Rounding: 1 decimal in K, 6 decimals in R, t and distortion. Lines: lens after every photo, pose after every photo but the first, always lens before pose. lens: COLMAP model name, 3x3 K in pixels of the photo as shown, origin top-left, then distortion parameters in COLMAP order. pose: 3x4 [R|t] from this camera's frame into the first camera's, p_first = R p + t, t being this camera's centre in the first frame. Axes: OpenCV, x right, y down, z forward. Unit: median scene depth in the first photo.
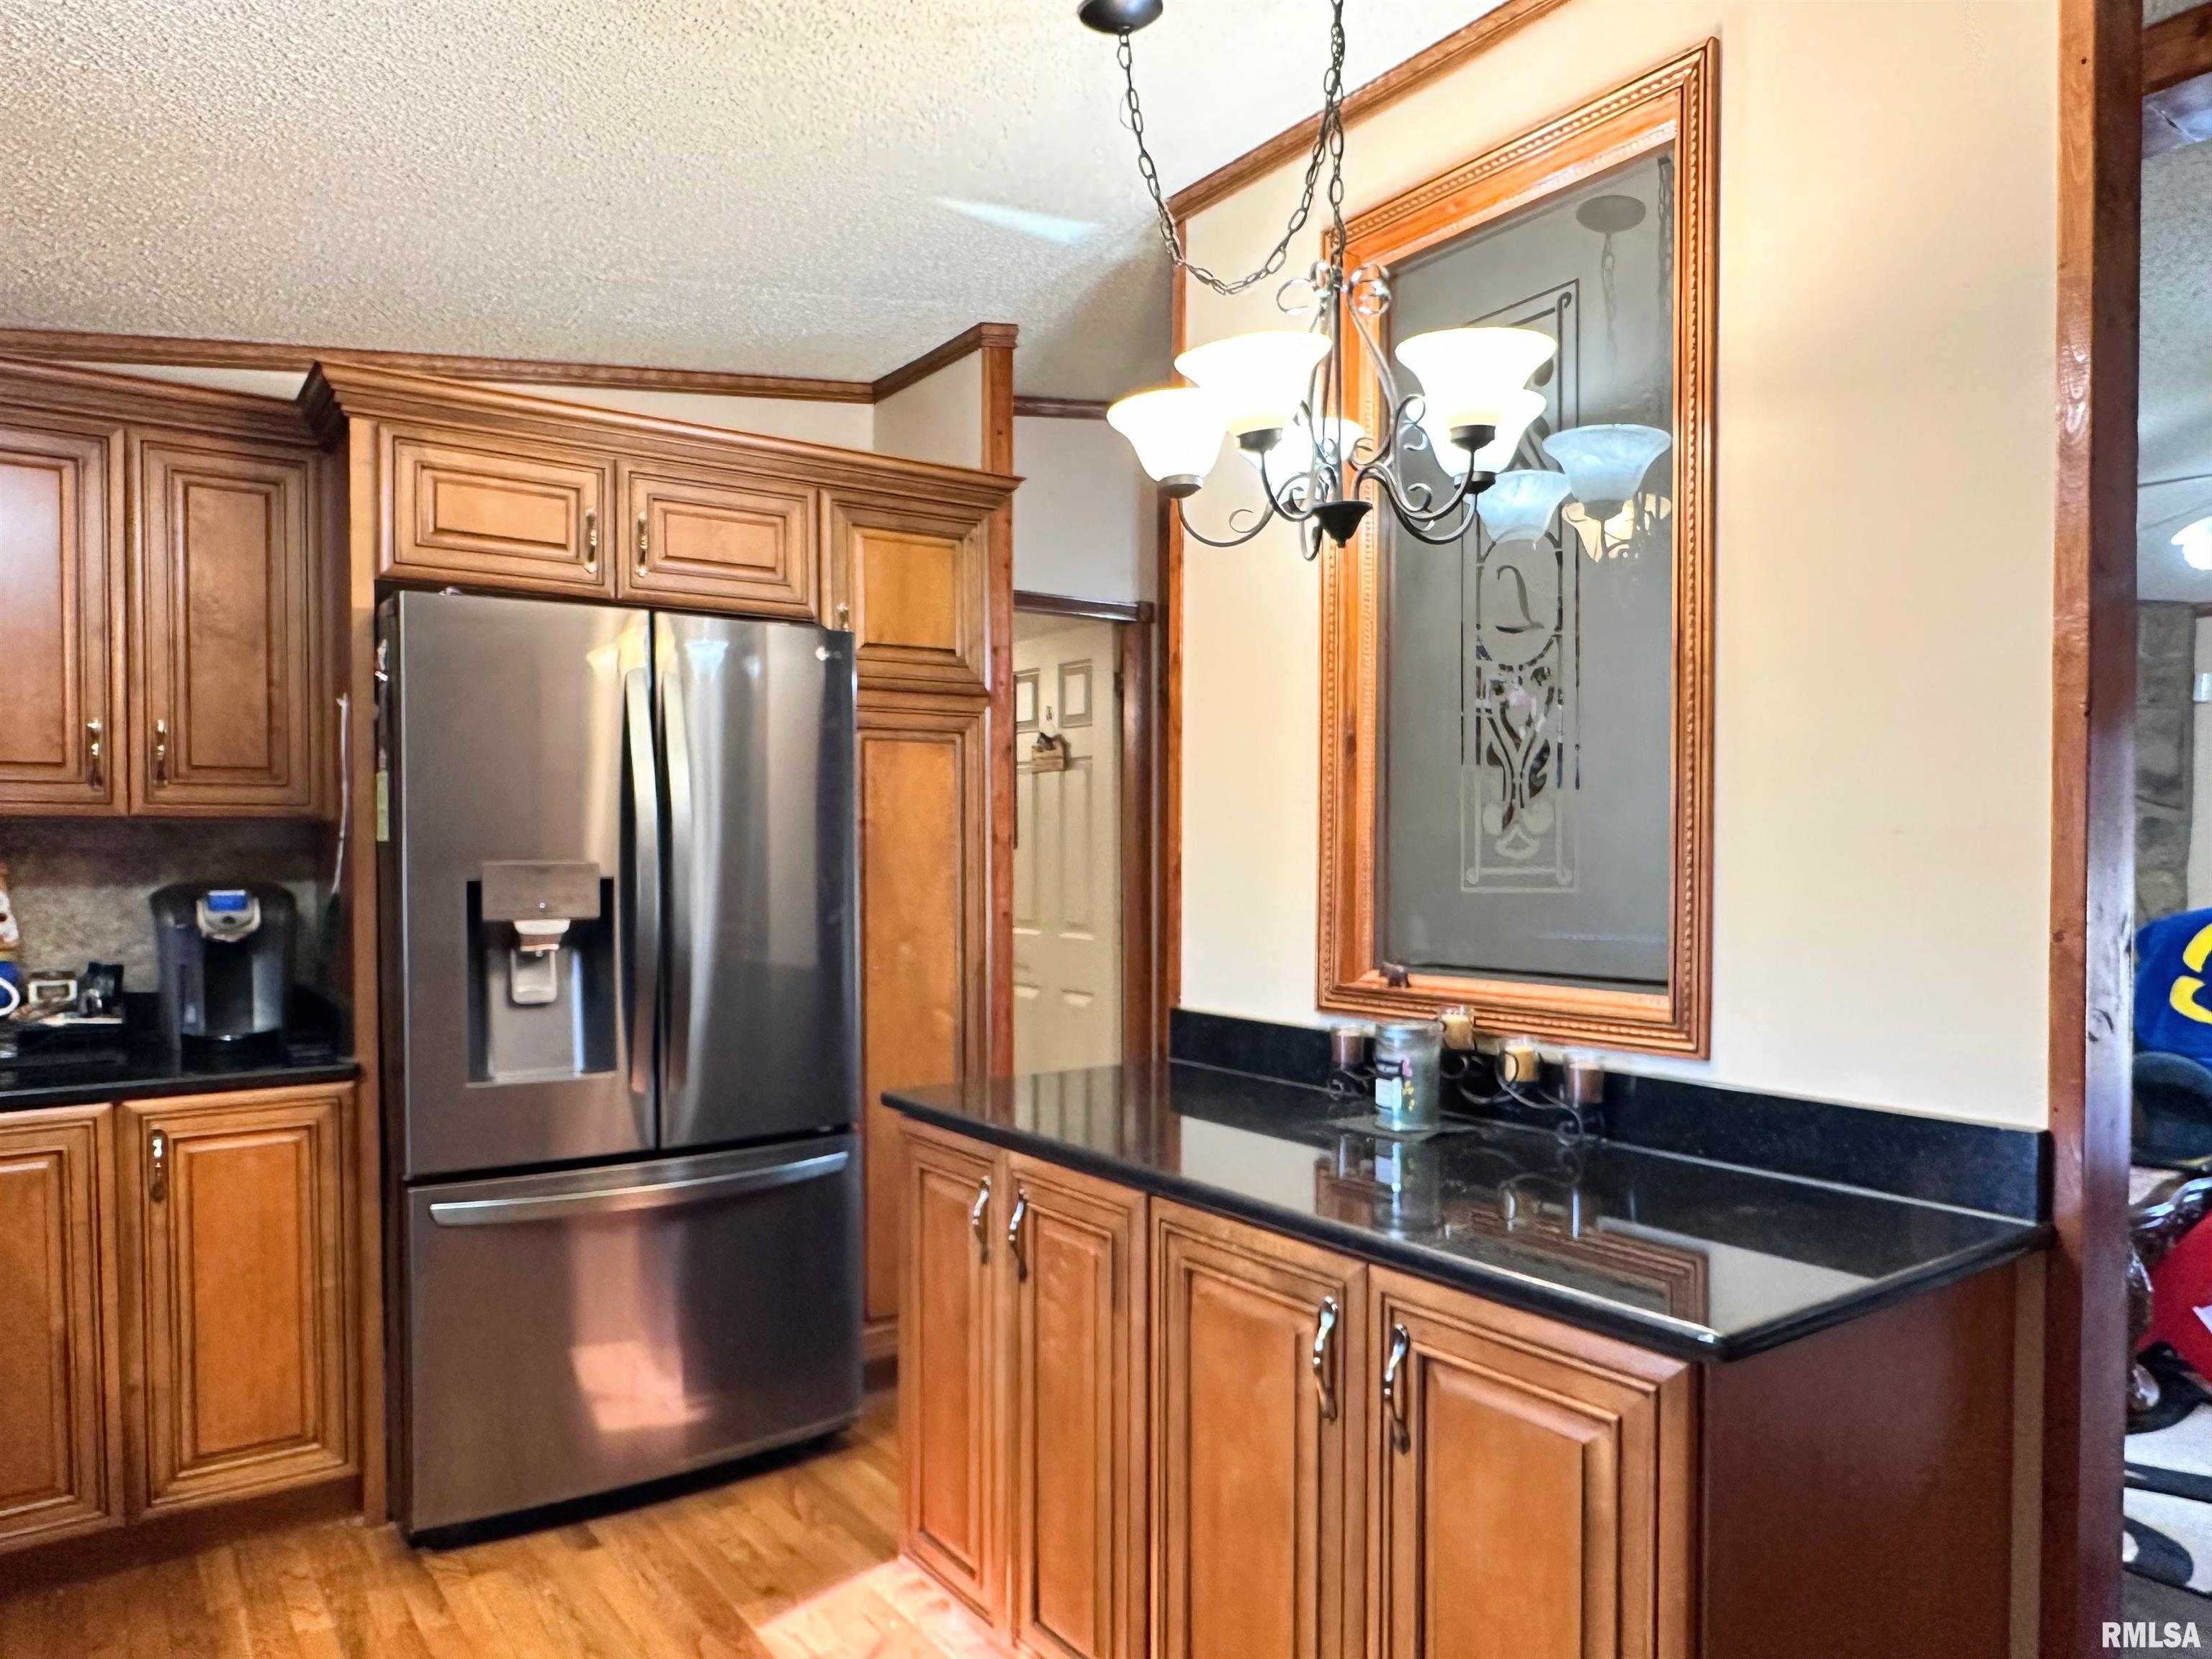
lens RADIAL K [[1454.1, 0, 1083.6], [0, 1454.1, 877.1], [0, 0, 1]] dist [-0.003143, -0.000214]
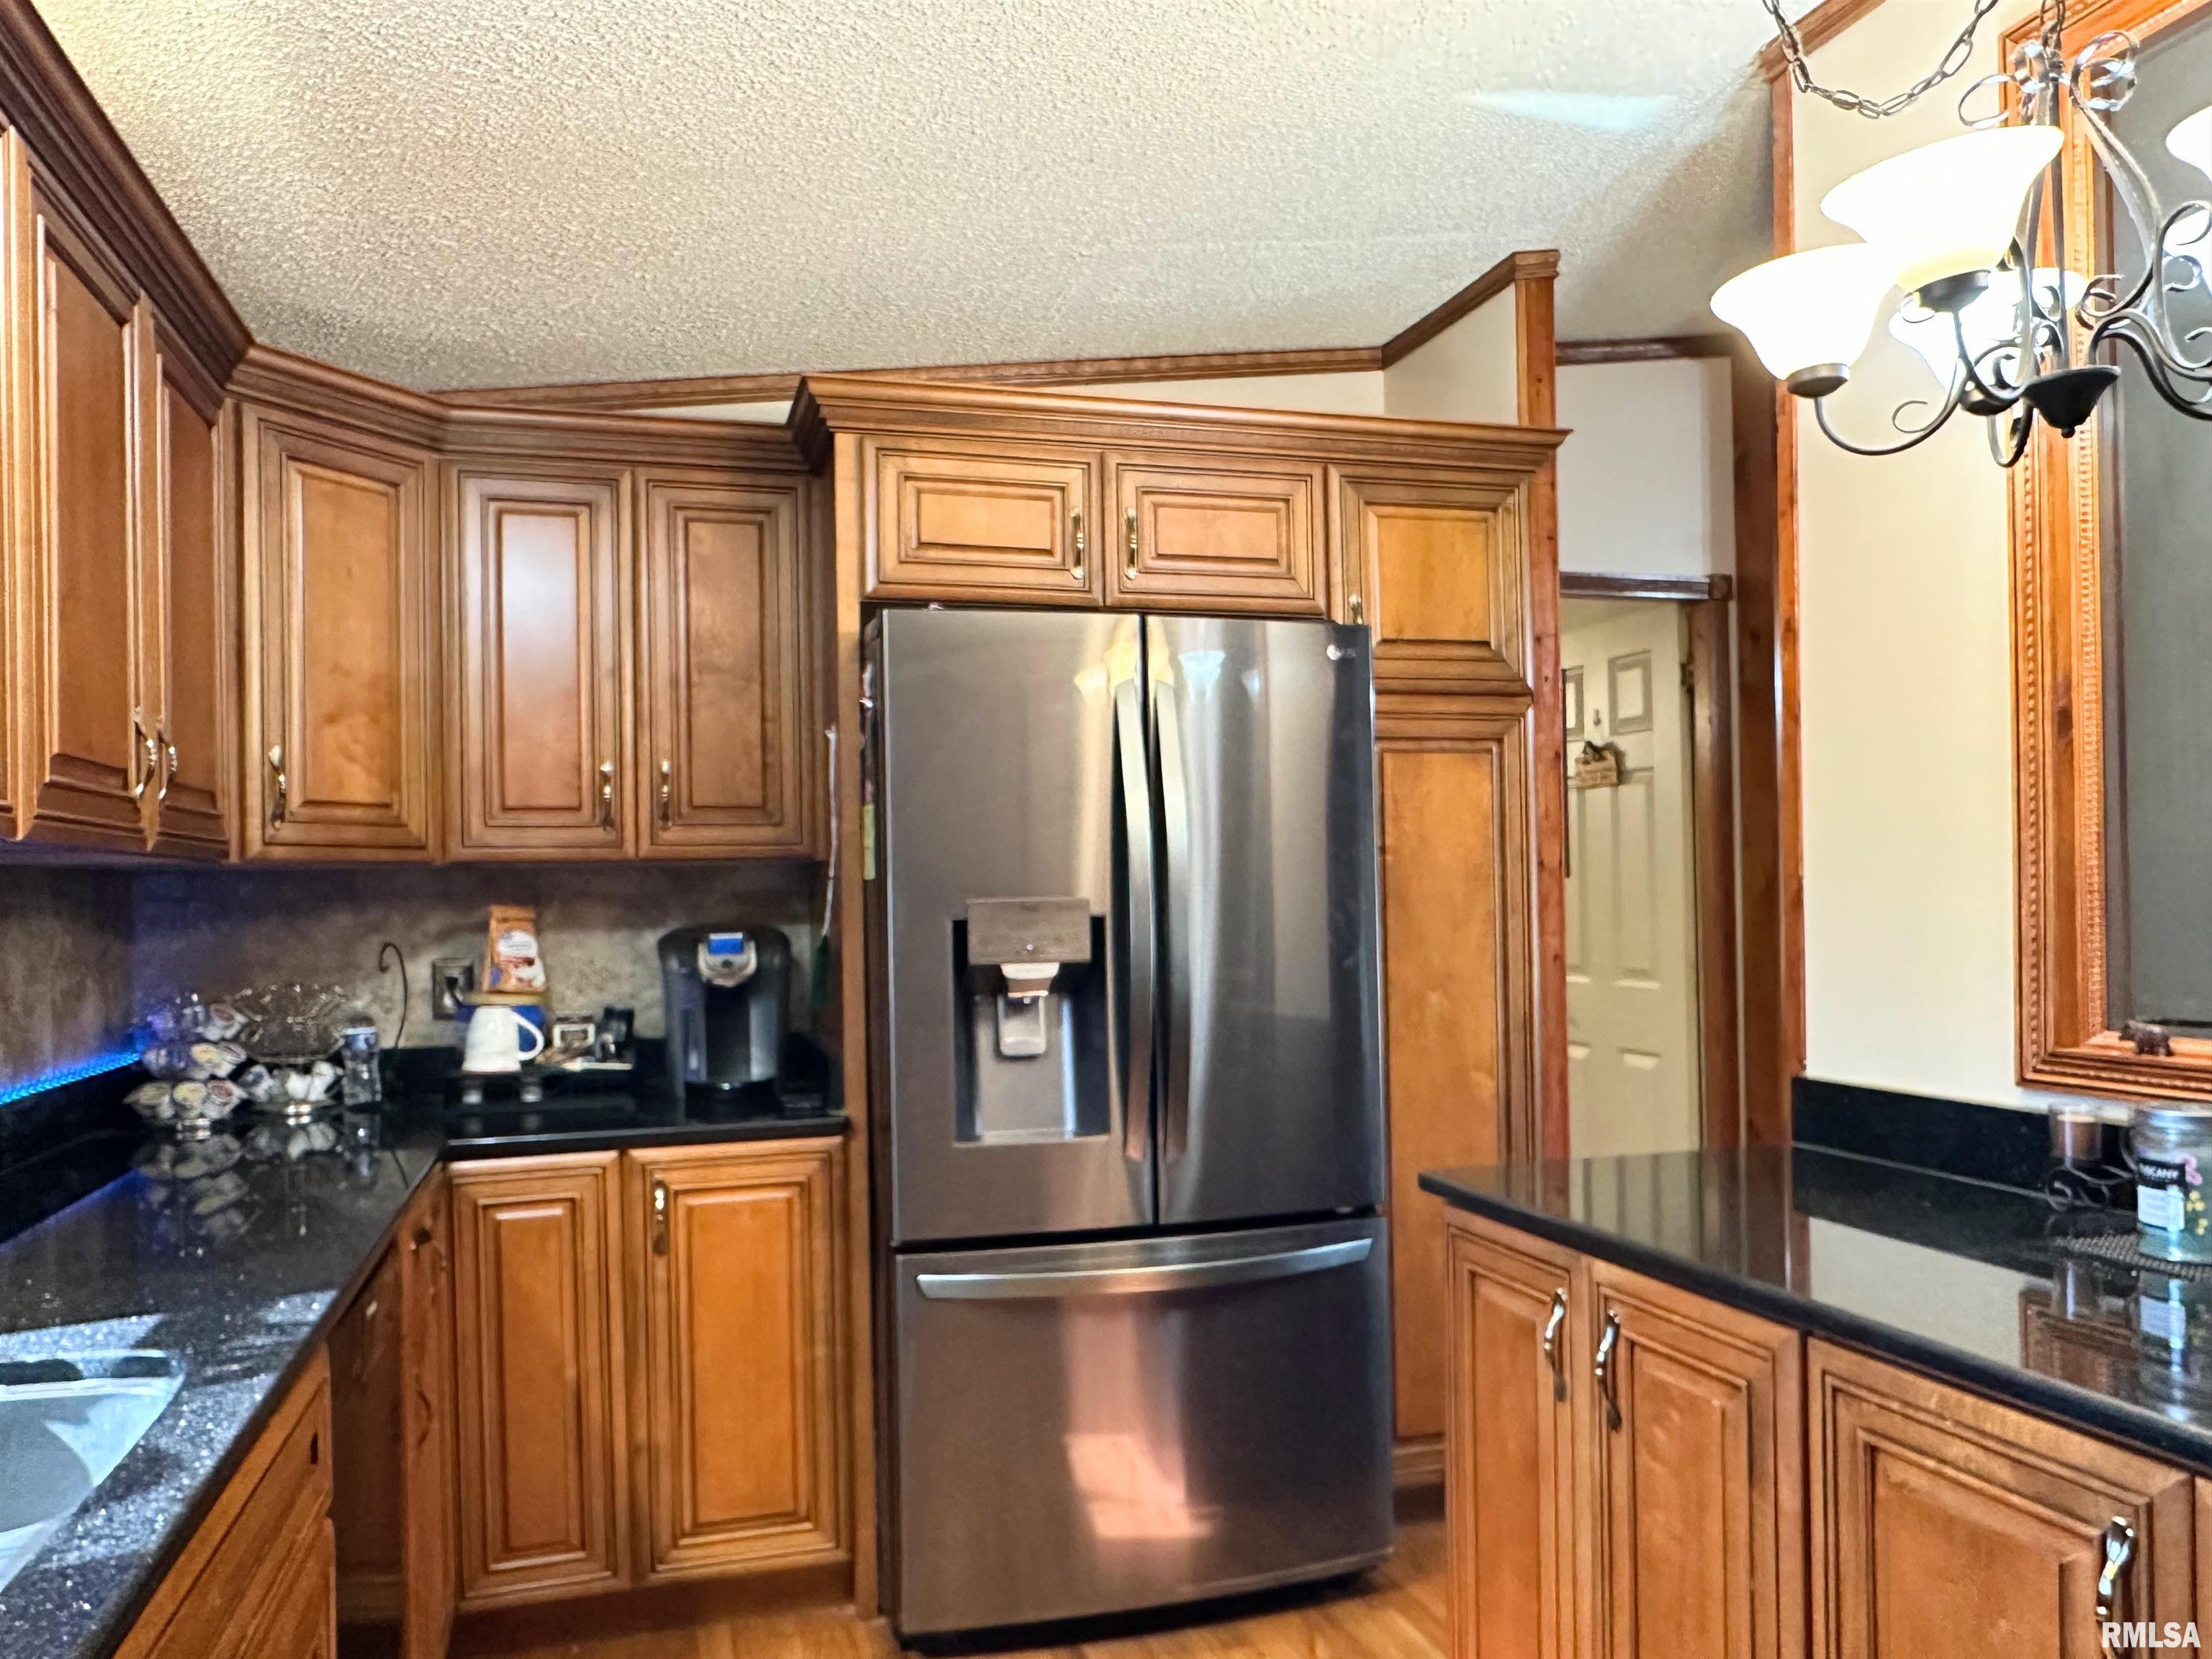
lens RADIAL K [[1582.8, 0, 1084.7], [0, 1582.8, 871.6], [0, 0, 1]] dist [-0.002199, 0.001822]
pose [[0.947315, -0.019723, -0.319696, -0.025417], [0.009817, 0.999421, -0.032568, 0.004927], [0.320154, 0.027713, 0.946960, 0.079605]]
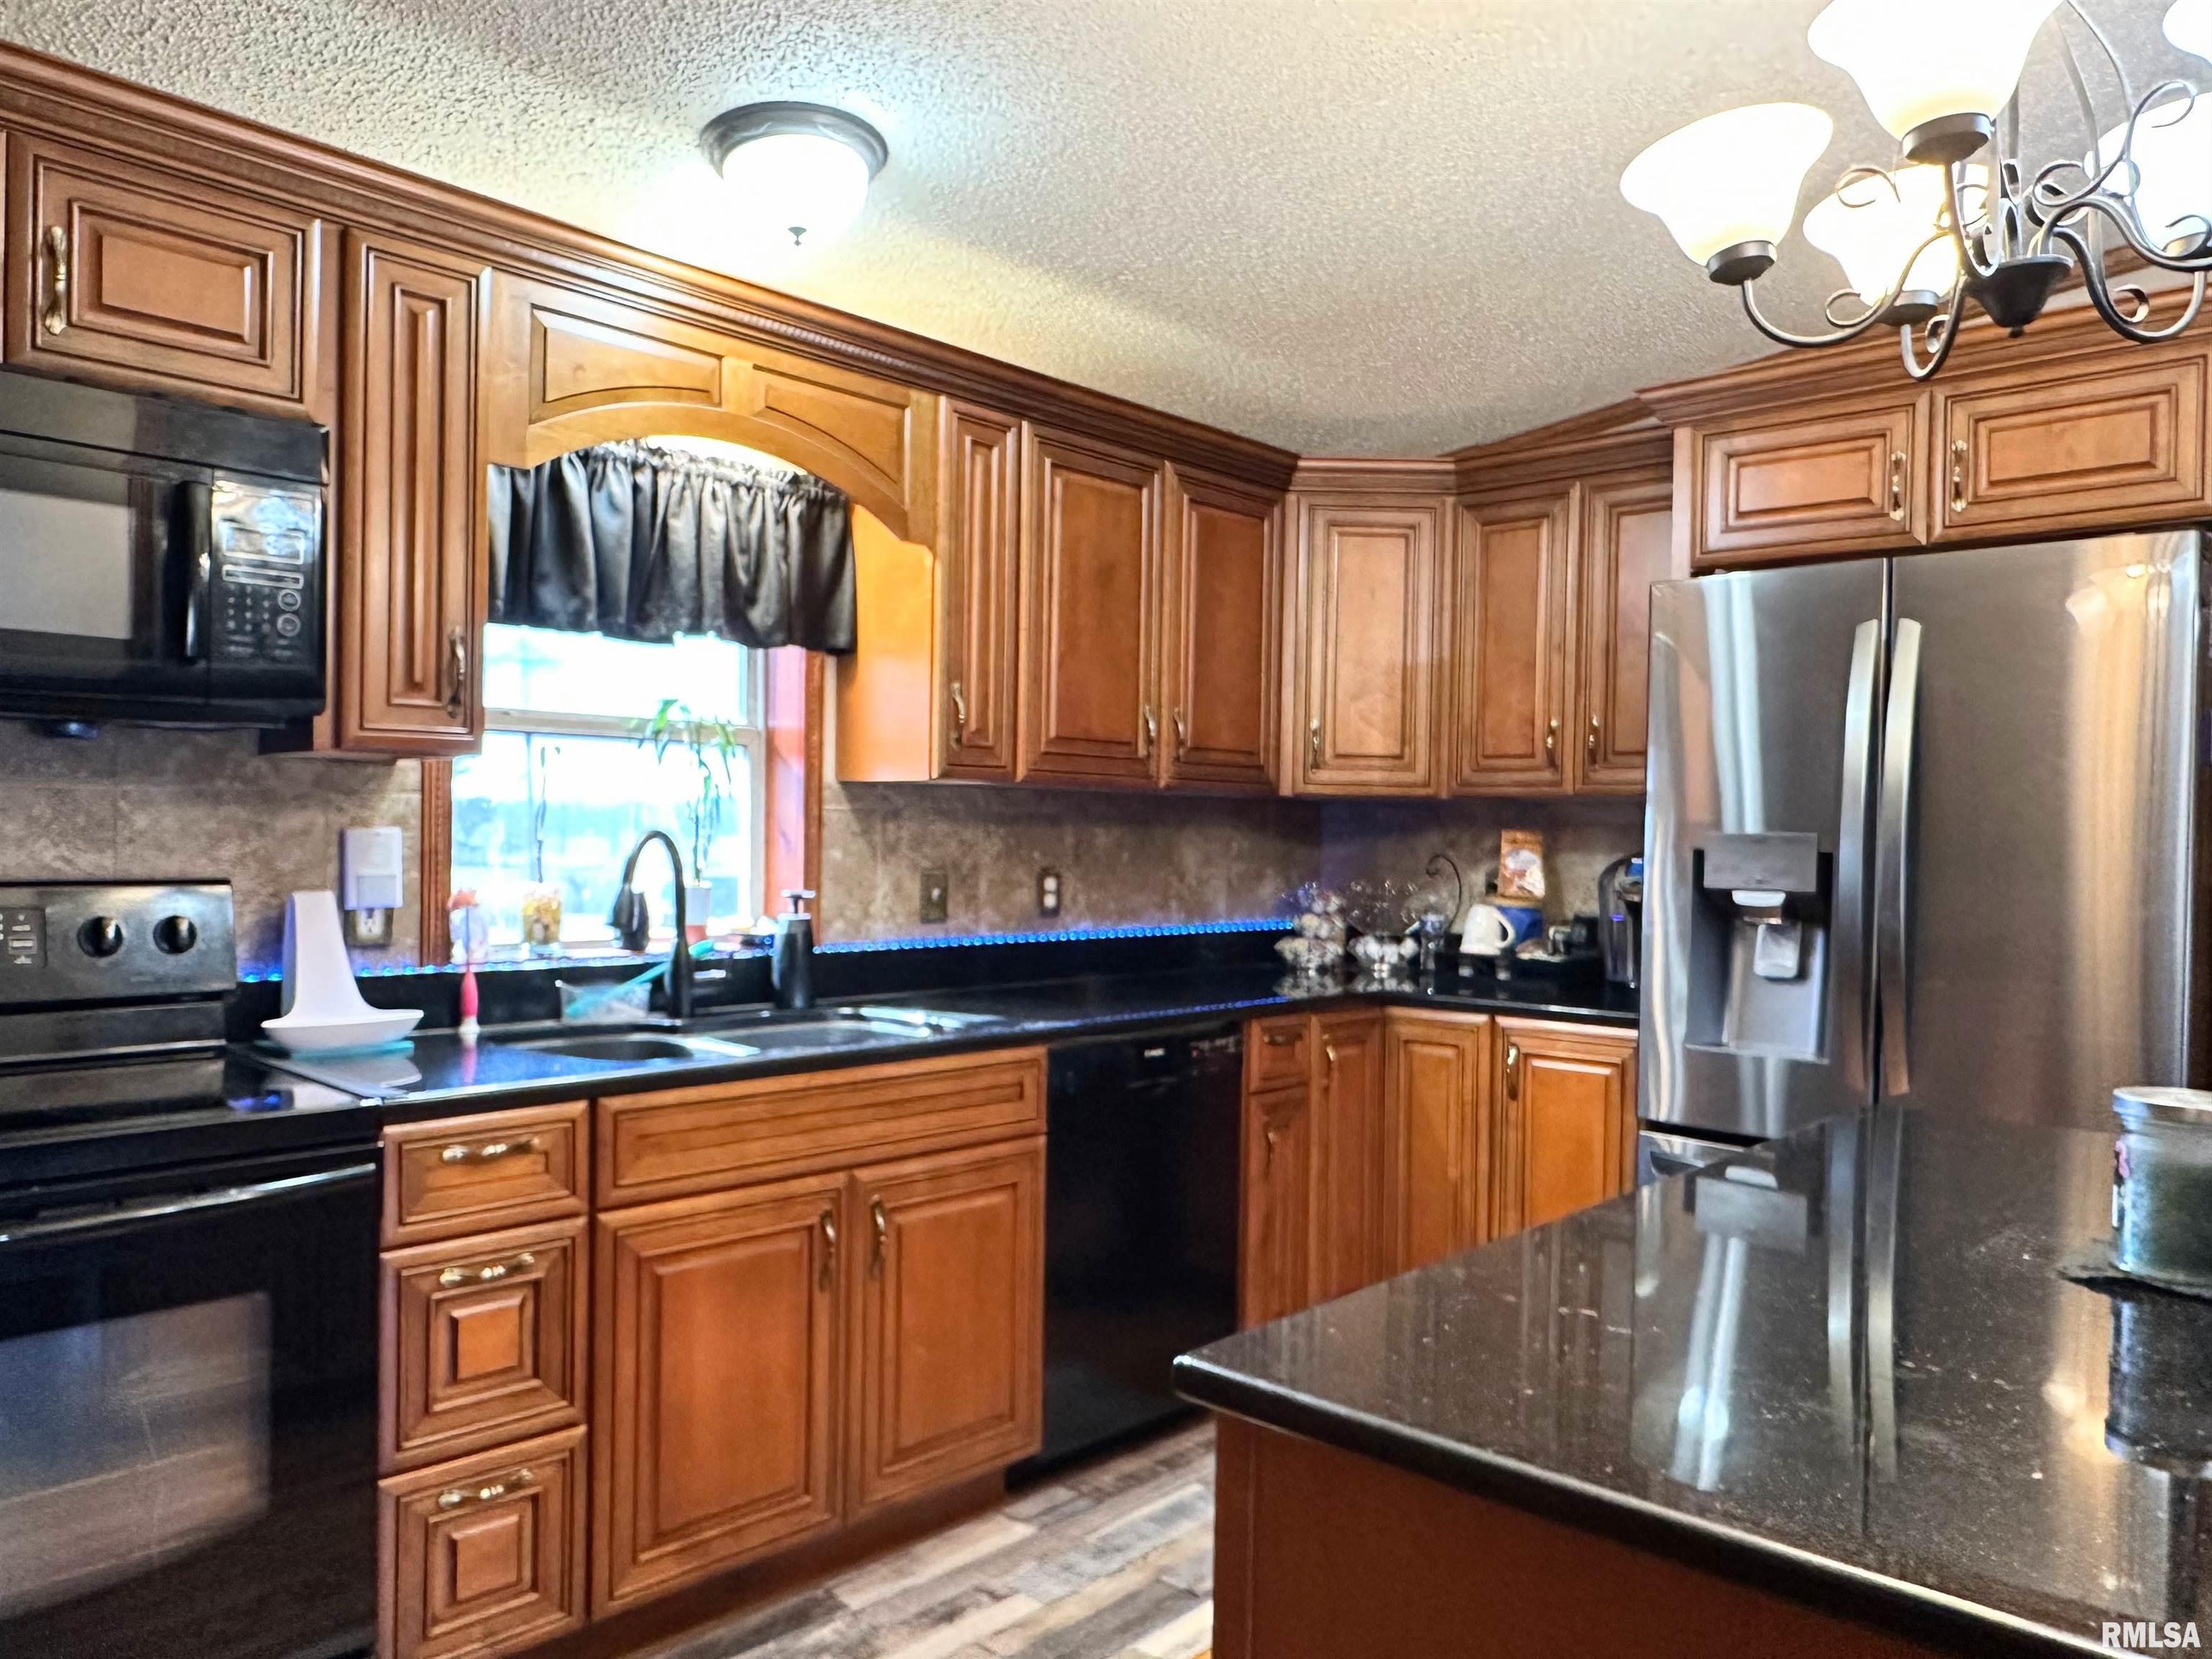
lens RADIAL K [[1582.8, 0, 1084.7], [0, 1582.8, 871.6], [0, 0, 1]] dist [-0.002199, 0.001822]
pose [[0.209538, 0.030263, -0.977332, 0.576749], [-0.037326, 0.999040, 0.022933, 0.007720], [0.977088, 0.031675, 0.210467, 0.318538]]
